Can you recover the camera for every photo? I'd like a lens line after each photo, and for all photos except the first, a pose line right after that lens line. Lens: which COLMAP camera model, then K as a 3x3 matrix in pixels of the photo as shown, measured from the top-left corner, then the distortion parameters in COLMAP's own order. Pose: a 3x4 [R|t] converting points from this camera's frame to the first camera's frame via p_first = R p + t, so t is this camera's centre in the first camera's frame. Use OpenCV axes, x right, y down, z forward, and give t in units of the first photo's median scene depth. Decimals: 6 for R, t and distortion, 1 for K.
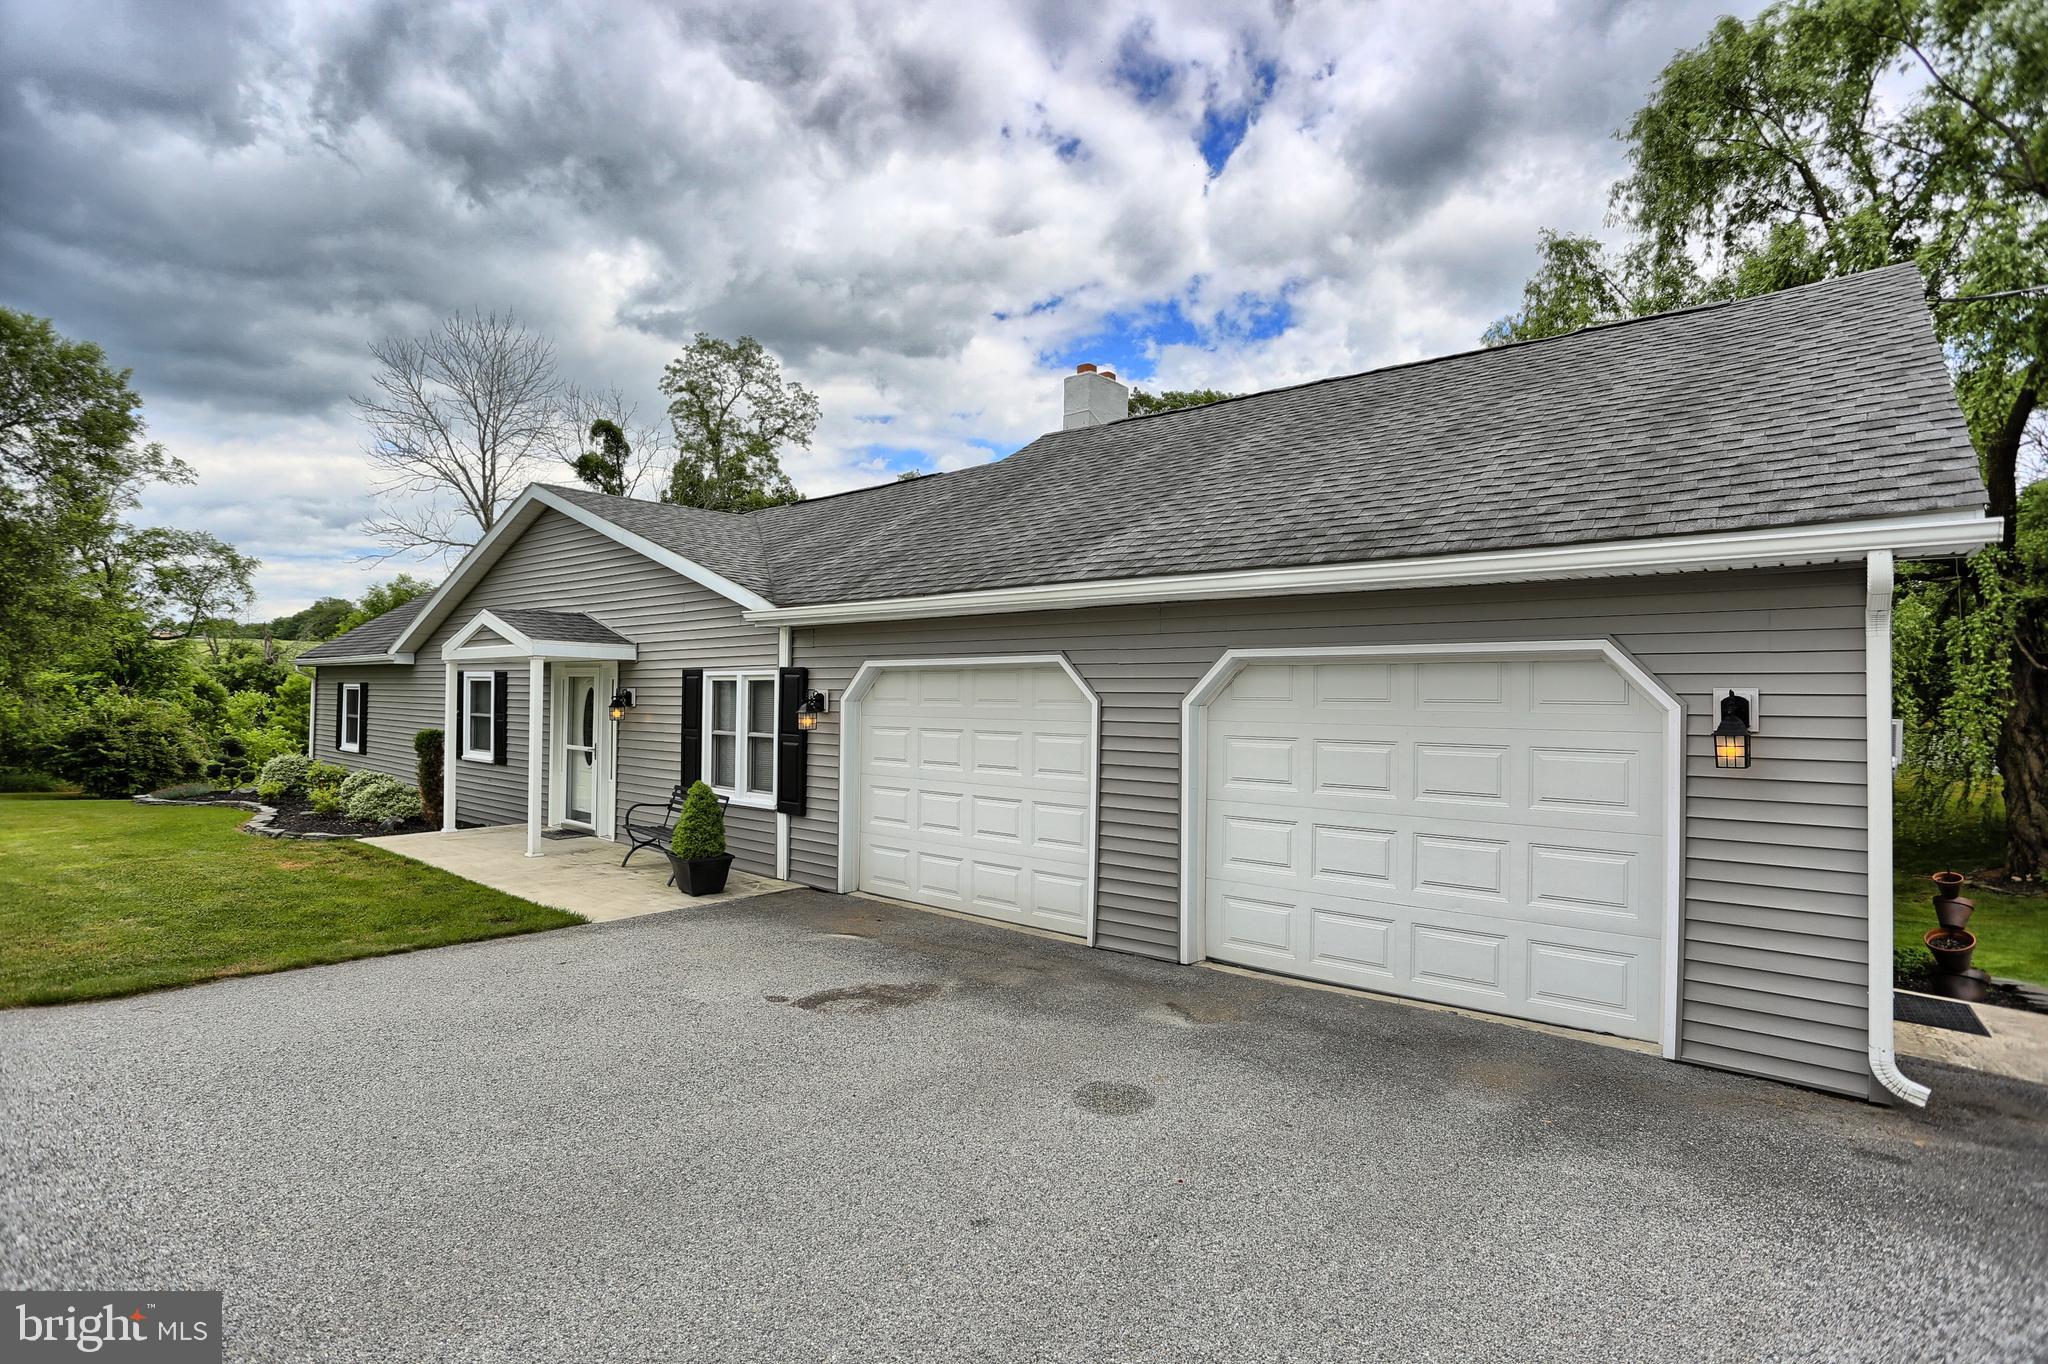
lens RADIAL K [[1004.0, 0, 1024.0], [0, 1004.0, 682.0], [0, 0, 1]] dist [-0.037795, 0.032851]
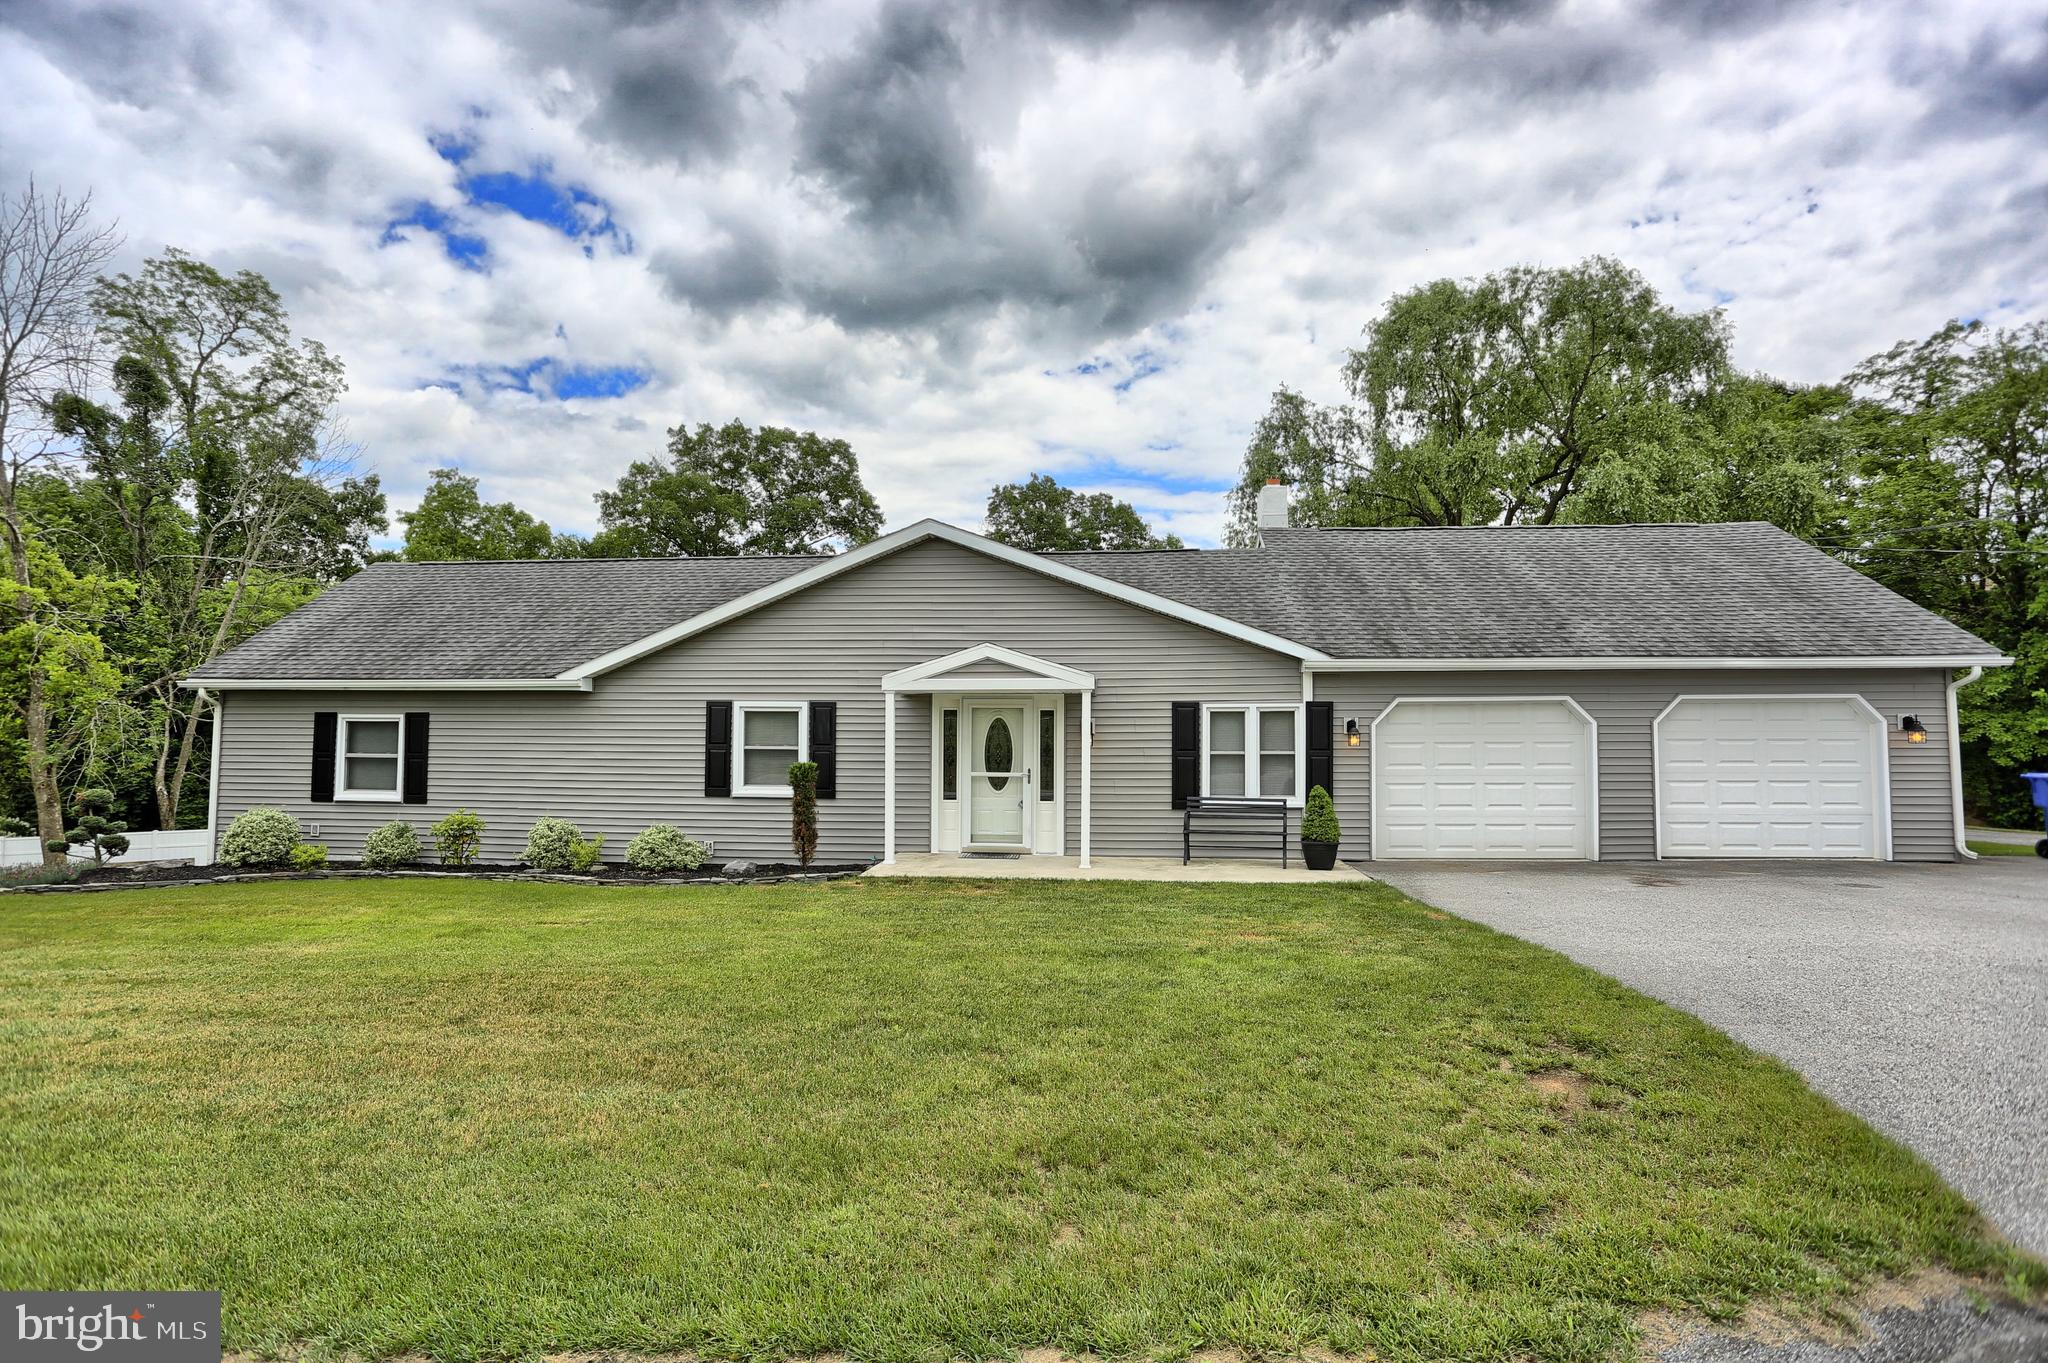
lens RADIAL K [[1004.0, 0, 1024.0], [0, 1004.0, 681.5], [0, 0, 1]] dist [-0.037795, 0.032851]
pose [[0.803799, 0.016720, 0.594666, -1.225522], [0.001802, 0.999532, -0.030540, -0.001131], [-0.594898, 0.025620, 0.803393, 0.124034]]
